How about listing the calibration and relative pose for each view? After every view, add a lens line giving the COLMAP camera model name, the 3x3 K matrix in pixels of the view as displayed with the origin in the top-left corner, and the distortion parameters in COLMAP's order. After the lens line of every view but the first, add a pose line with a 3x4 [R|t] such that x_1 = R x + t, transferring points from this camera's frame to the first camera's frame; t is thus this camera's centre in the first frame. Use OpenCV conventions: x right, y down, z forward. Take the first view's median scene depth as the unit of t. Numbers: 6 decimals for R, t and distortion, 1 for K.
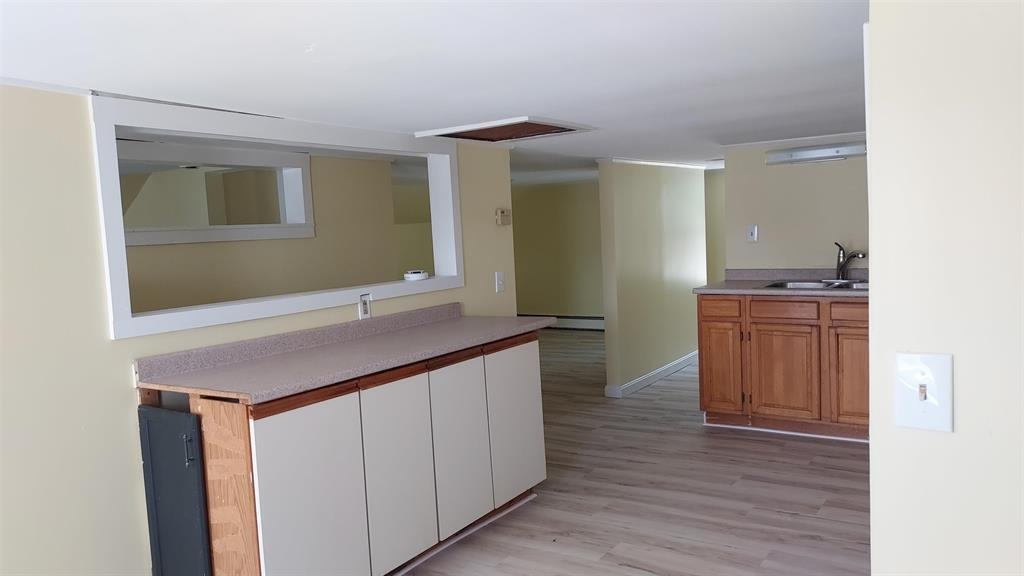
lens RADIAL K [[745.1, 0, 513.4], [0, 745.1, 295.0], [0, 0, 1]] dist [0.088951, -0.075882]
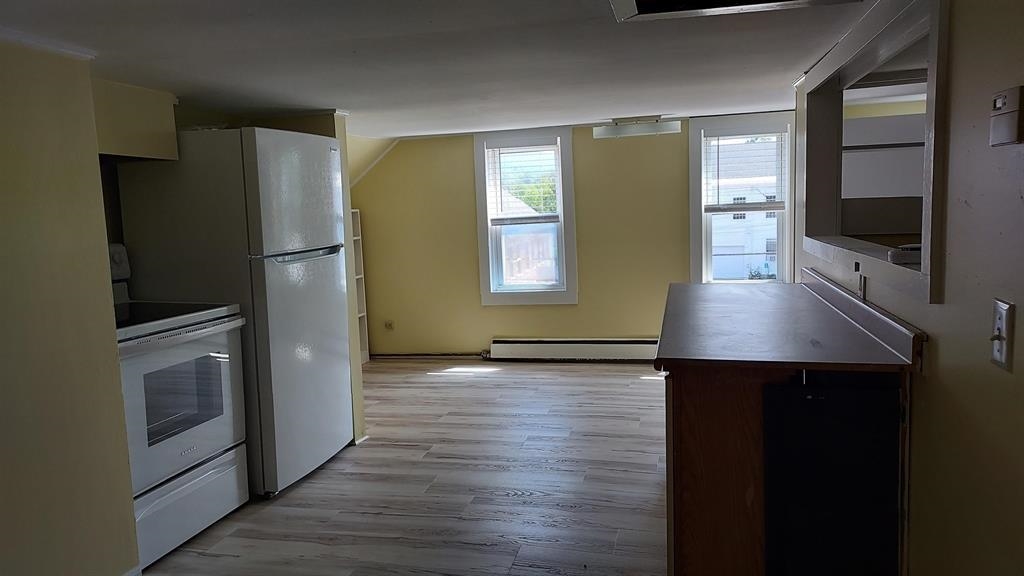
lens RADIAL K [[767.6, 0, 500.5], [0, 767.6, 289.2], [0, 0, 1]] dist [0.097260, 0.000518]
pose [[-0.934640, 0.128429, -0.331592, 0.333939], [0.057688, 0.974911, 0.214992, -0.140600], [0.350884, 0.181811, -0.918599, 1.466306]]
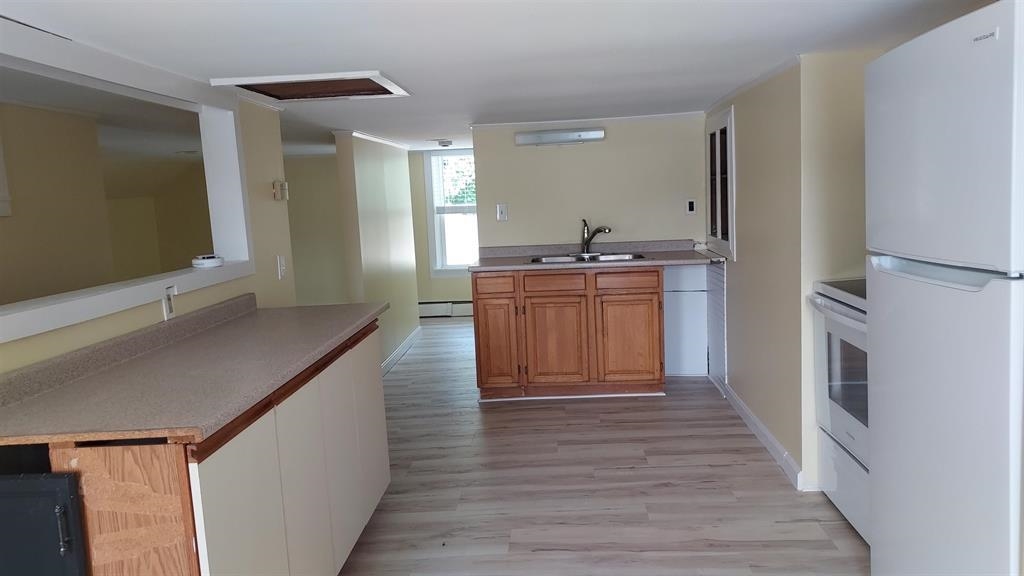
lens RADIAL K [[745.1, 0, 513.4], [0, 745.1, 295.0], [0, 0, 1]] dist [0.088951, -0.075882]
pose [[0.859903, -0.060086, 0.506909, -0.273068], [0.051130, 0.998192, 0.031586, 0.000917], [-0.507890, -0.001242, 0.861421, 0.149399]]
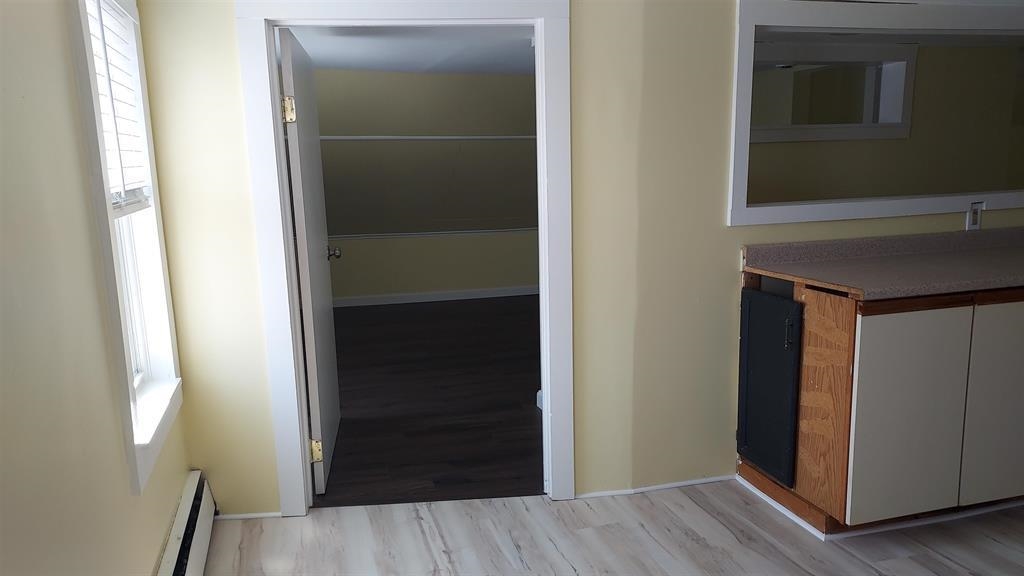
lens RADIAL K [[745.1, 0, 513.4], [0, 745.1, 295.0], [0, 0, 1]] dist [0.088951, -0.075882]
pose [[0.781231, 0.144479, -0.607292, -0.060251], [-0.070707, 0.987067, 0.143871, 0.015603], [0.620224, -0.069456, 0.781343, -0.051706]]
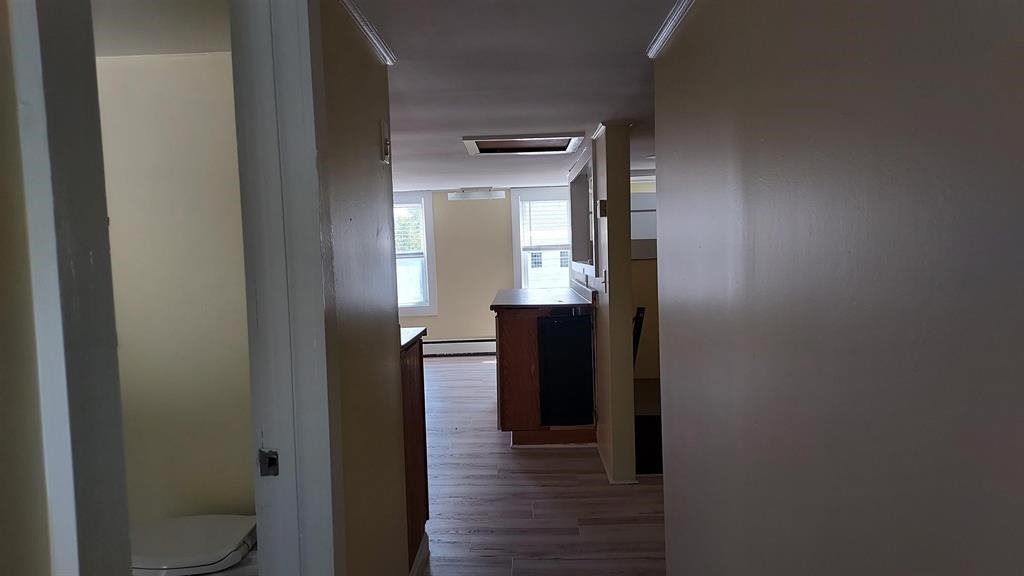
lens RADIAL K [[745.1, 0, 513.4], [0, 745.1, 295.0], [0, 0, 1]] dist [0.088951, -0.075882]
pose [[-0.833571, 0.114023, -0.540516, 0.666826], [0.024208, 0.985065, 0.170470, -0.186362], [0.551881, 0.129014, -0.823883, 2.008404]]
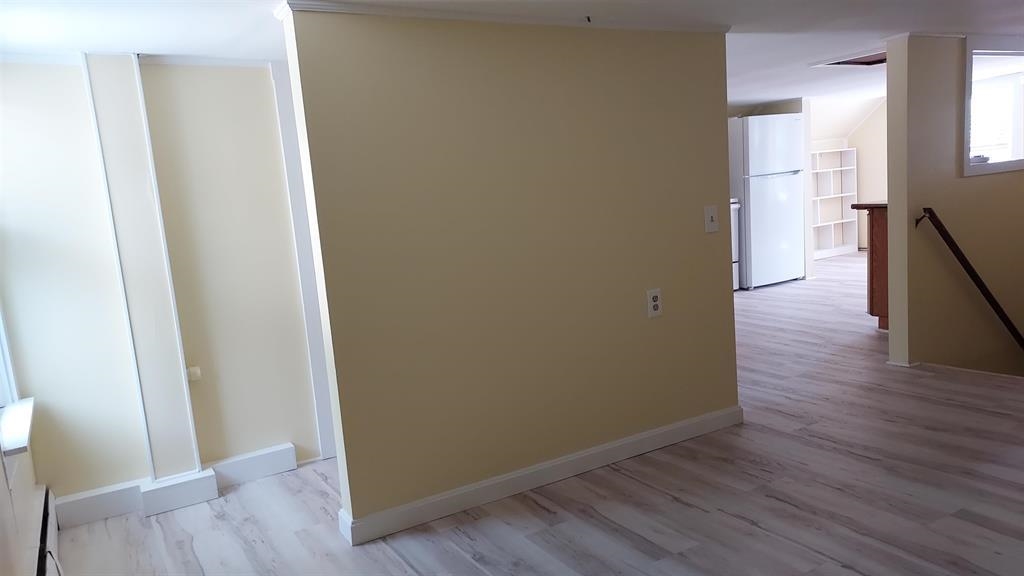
lens RADIAL K [[745.1, 0, 513.4], [0, 745.1, 295.0], [0, 0, 1]] dist [0.088951, -0.075882]
pose [[-0.903345, 0.067517, 0.423568, 0.038687], [0.167269, 0.964797, 0.202945, -0.193994], [-0.394955, 0.254180, -0.882838, 2.524765]]
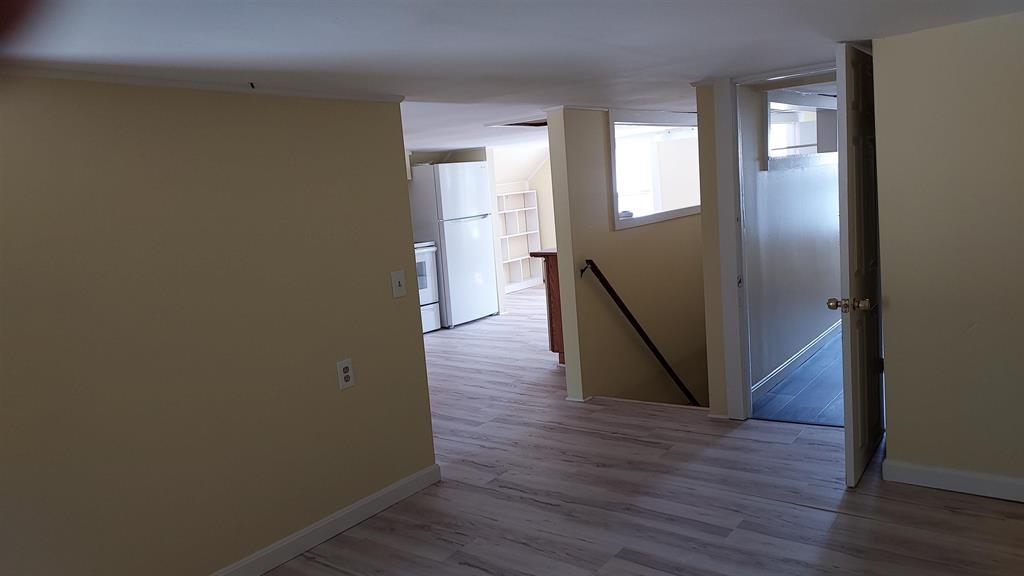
lens RADIAL K [[742.0, 0, 496.9], [0, 742.0, 292.3], [0, 0, 1]] dist [0.004433, 0.000701]
pose [[-0.988786, 0.125812, 0.080462, 0.011287], [0.140888, 0.964545, 0.223165, -0.232822], [-0.049533, 0.231999, -0.971454, 2.477121]]
